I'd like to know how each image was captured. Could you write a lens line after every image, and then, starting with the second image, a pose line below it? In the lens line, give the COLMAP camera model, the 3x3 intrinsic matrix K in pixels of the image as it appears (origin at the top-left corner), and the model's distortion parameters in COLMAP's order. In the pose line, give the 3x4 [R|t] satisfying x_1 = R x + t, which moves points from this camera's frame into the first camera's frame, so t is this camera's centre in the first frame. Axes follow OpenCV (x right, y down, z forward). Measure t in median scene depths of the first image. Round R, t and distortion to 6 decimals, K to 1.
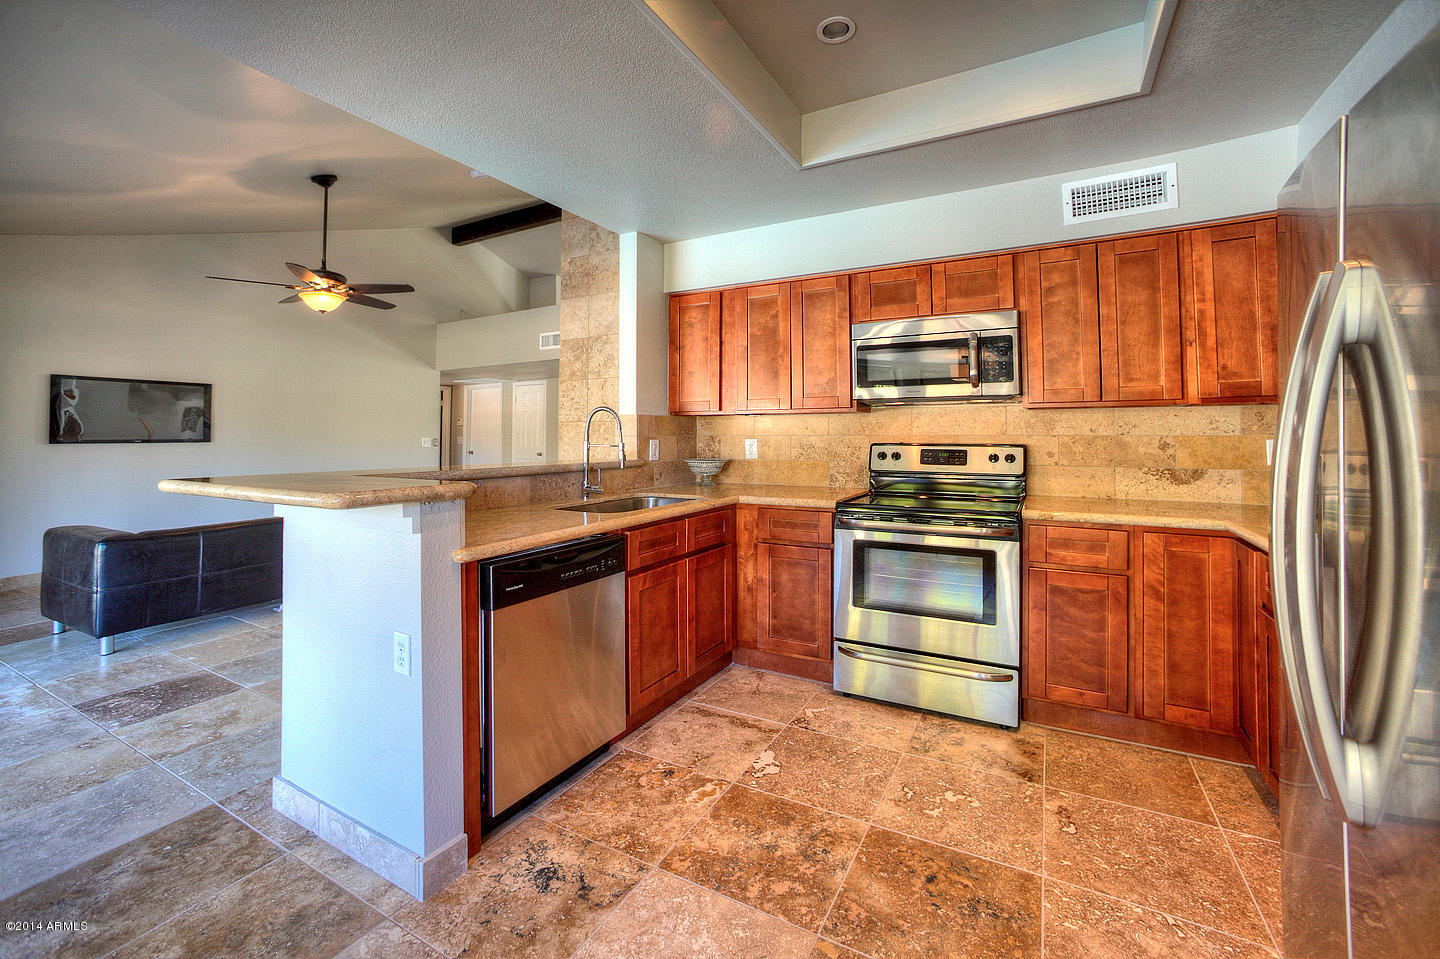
lens RADIAL K [[591.5, 0, 723.1], [0, 591.5, 426.6], [0, 0, 1]] dist [-0.078064, 0.032410]
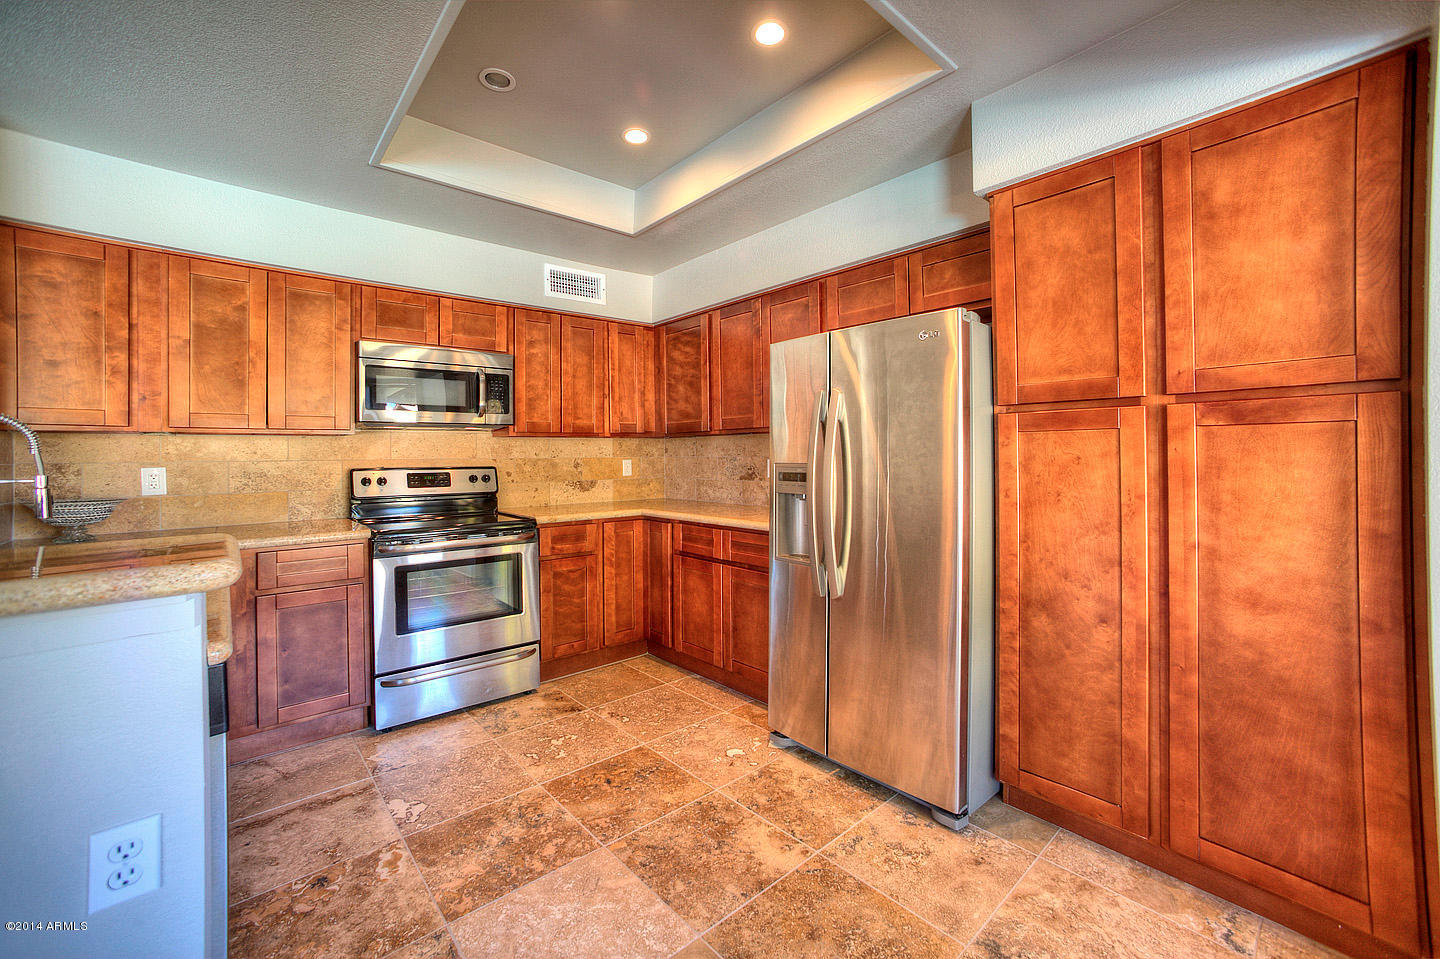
lens RADIAL K [[579.5, 0, 727.0], [0, 579.5, 477.1], [0, 0, 1]] dist [-0.000433, 0.000257]
pose [[0.346743, -0.038251, 0.937180, -0.512430], [-0.003344, 0.999111, 0.042016, 0.001373], [-0.937954, -0.017703, 0.346307, 0.161711]]
